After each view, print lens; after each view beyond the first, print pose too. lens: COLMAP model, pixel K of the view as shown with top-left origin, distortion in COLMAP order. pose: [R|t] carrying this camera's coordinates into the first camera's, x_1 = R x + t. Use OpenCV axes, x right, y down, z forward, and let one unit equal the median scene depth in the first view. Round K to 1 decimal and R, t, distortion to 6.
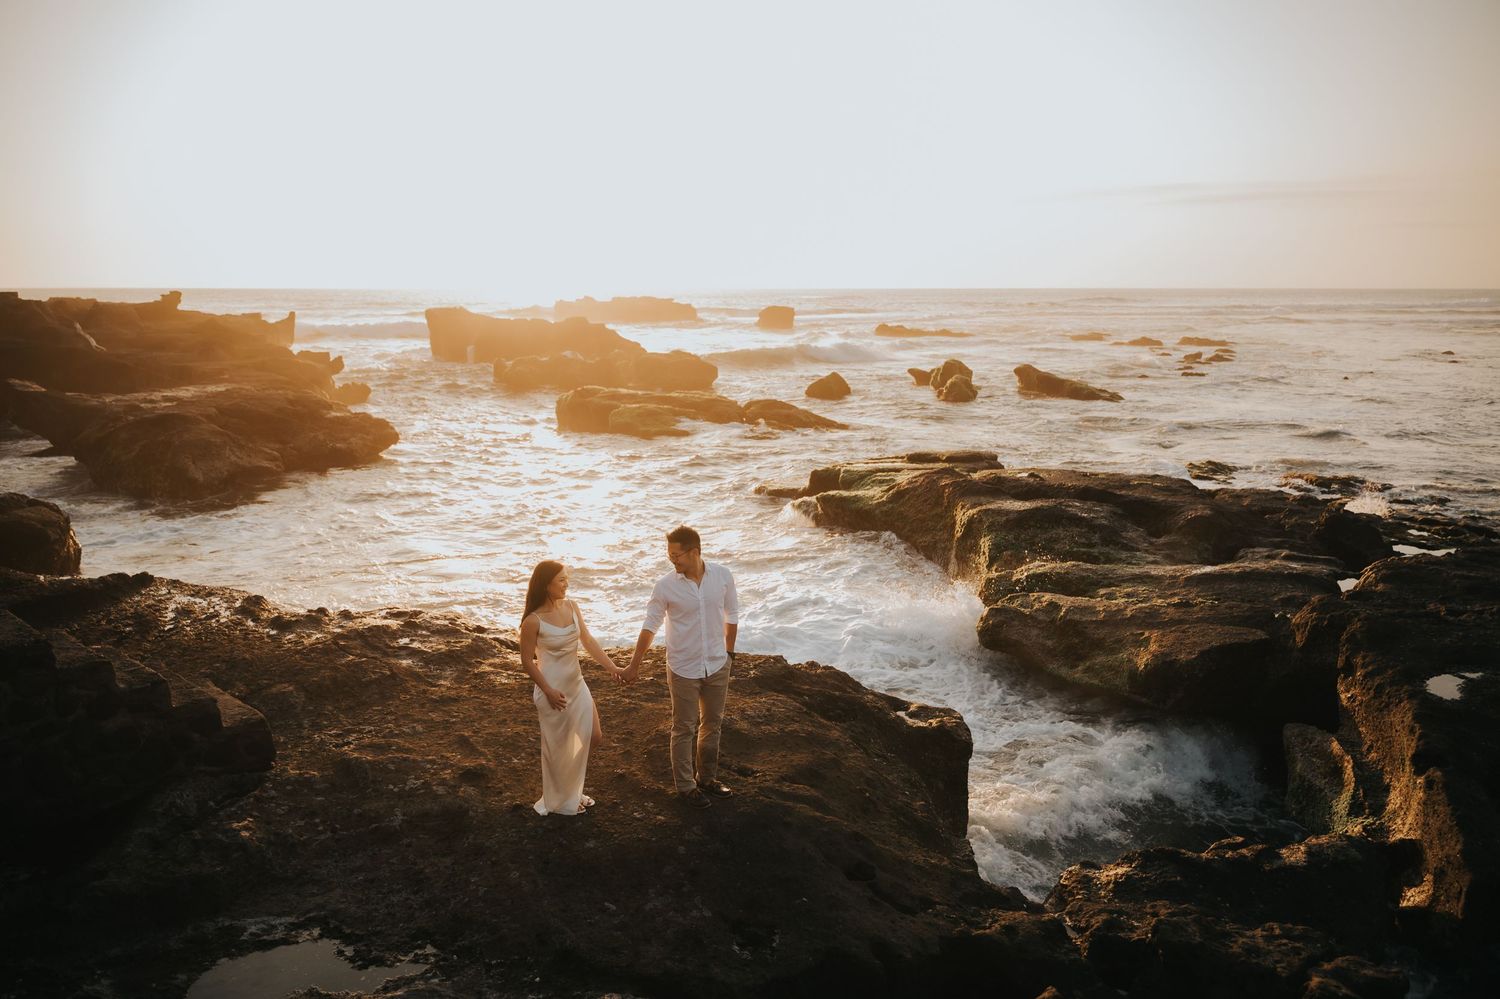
lens RADIAL K [[1208.7, 0, 745.4], [0, 1208.7, 500.4], [0, 0, 1]] dist [0.001582, -0.004093]
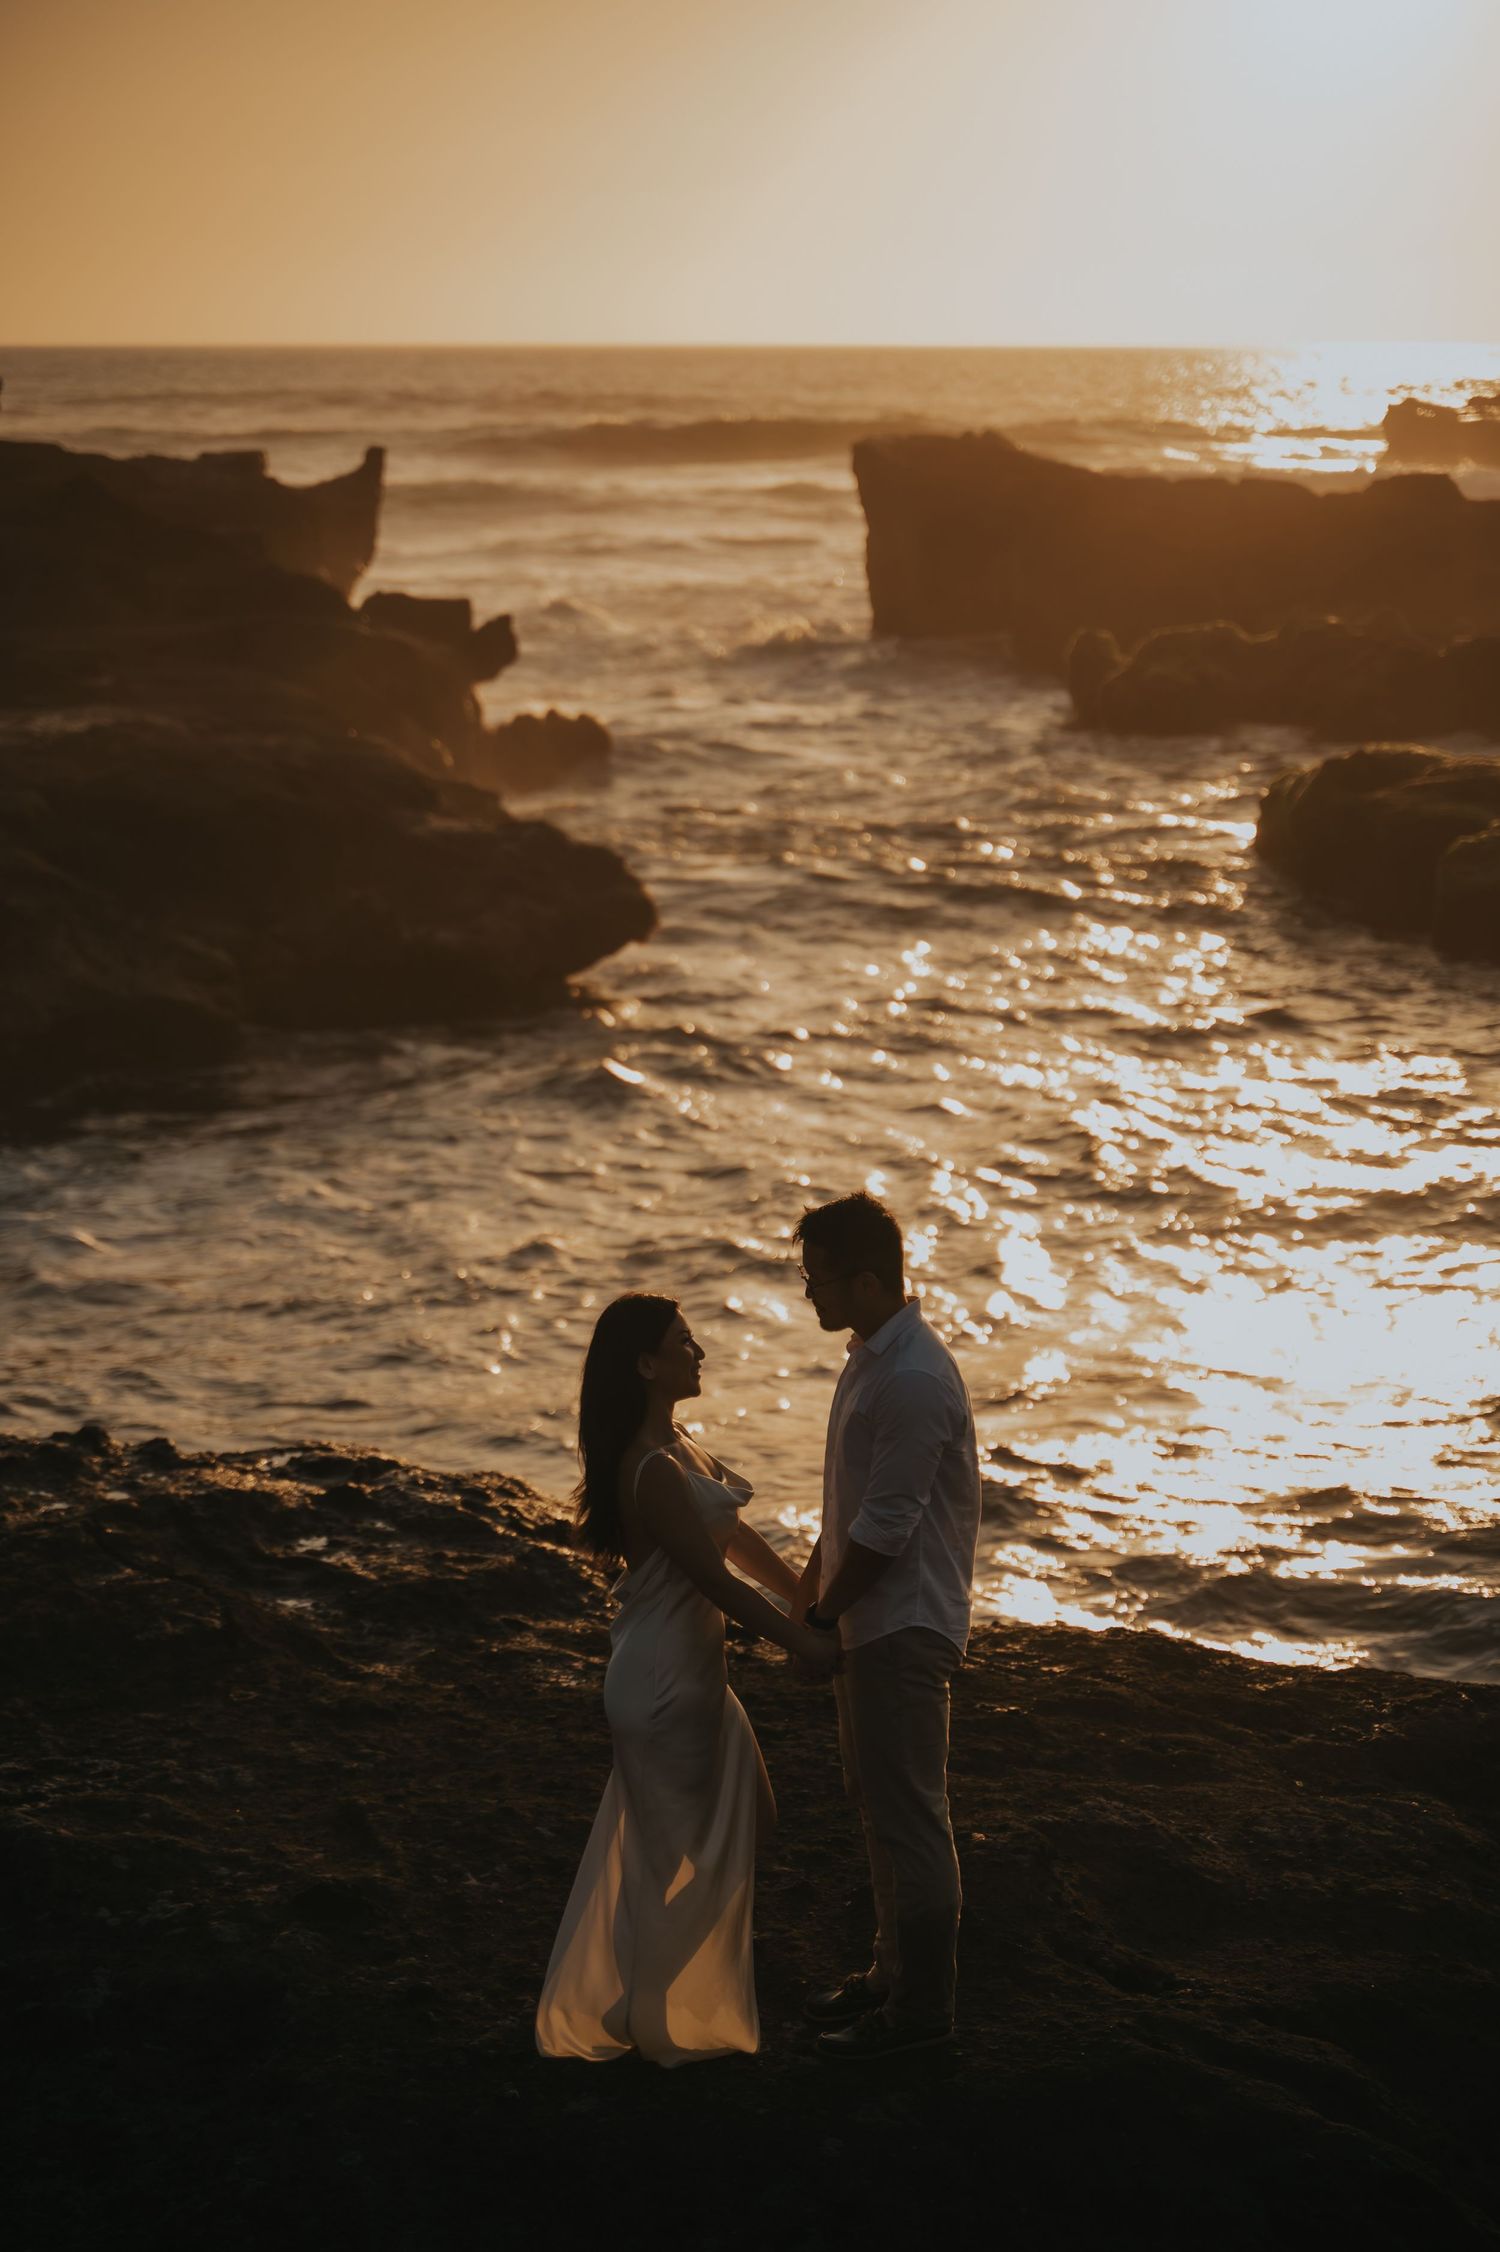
lens RADIAL K [[4822.5, 0, 745.3], [0, 4822.5, 1126.5], [0, 0, 1]] dist [-0.011931, 0.064338]
pose [[0.958037, 0.045922, -0.282942, 0.176982], [-0.049855, 0.998734, -0.006711, 0.008655], [0.282275, 0.020536, 0.959114, -0.184639]]
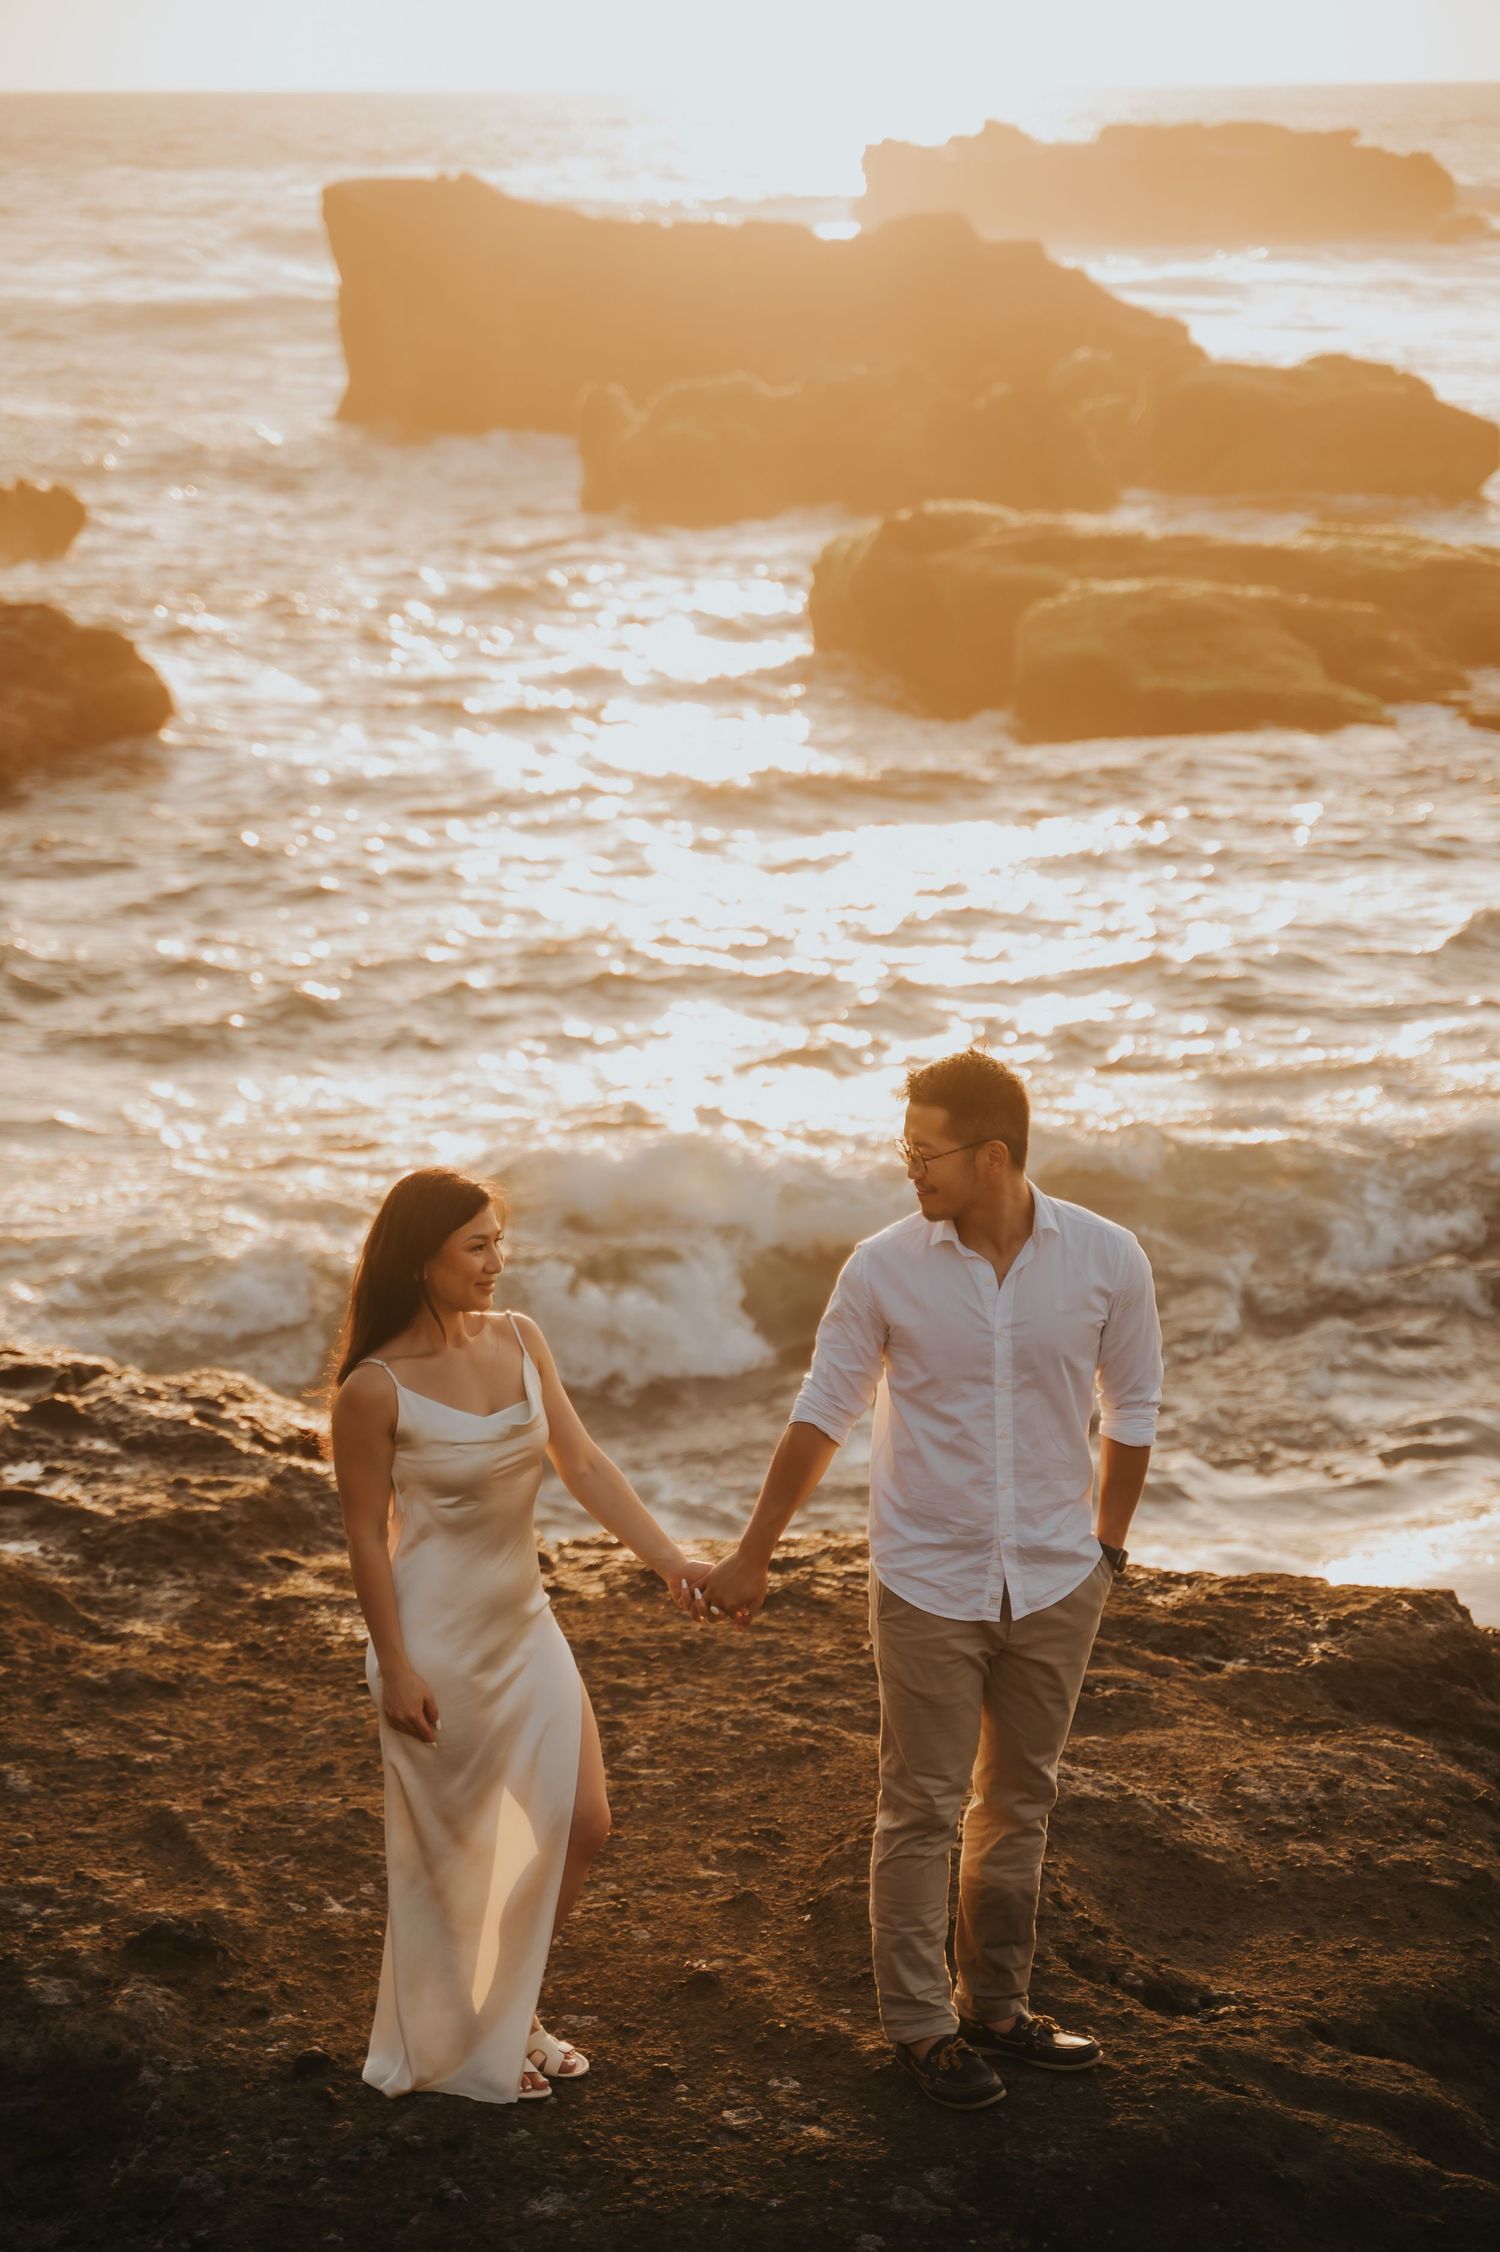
lens RADIAL K [[5092.6, 0, 744.2], [0, 5092.6, 1123.7], [0, 0, 1]] dist [-0.008309, -0.030843]
pose [[0.983986, 0.027842, -0.176056, 0.069116], [-0.022959, 0.999295, 0.029708, 0.001742], [0.176759, -0.025190, 0.983932, -0.076777]]
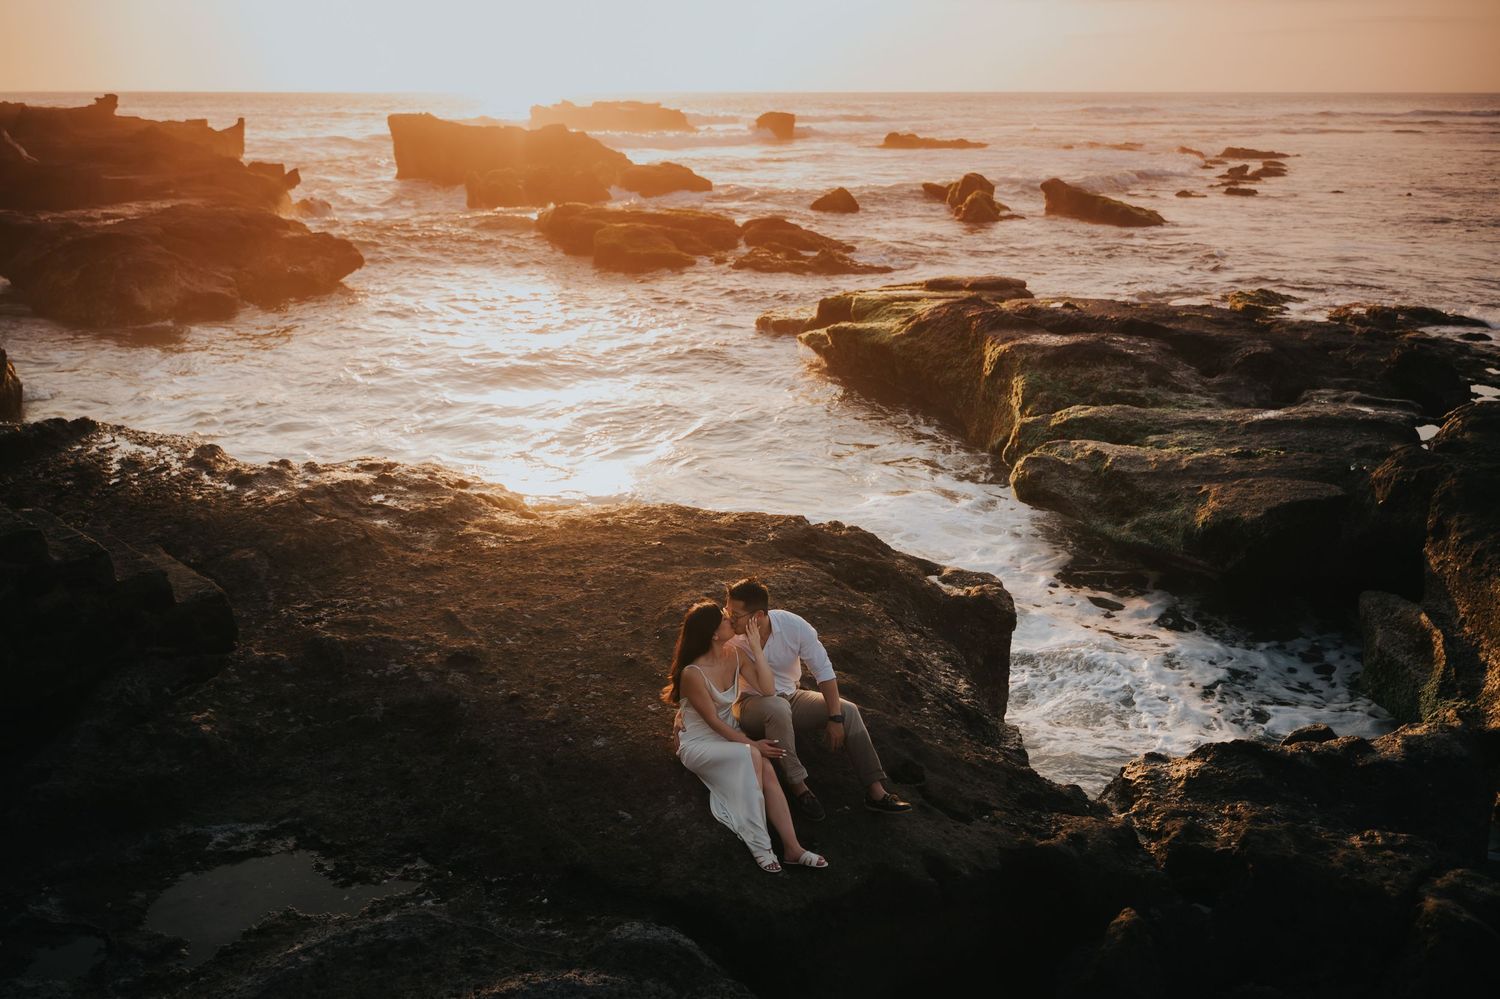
lens RADIAL K [[1288.0, 0, 720.3], [0, 1288.0, 519.5], [0, 0, 1]] dist [0.000083, -0.000656]
pose [[0.999903, 0.004463, -0.013211, -0.018101], [-0.002482, 0.989232, 0.146338, -0.006825], [0.013722, -0.146291, 0.989146, 0.063932]]
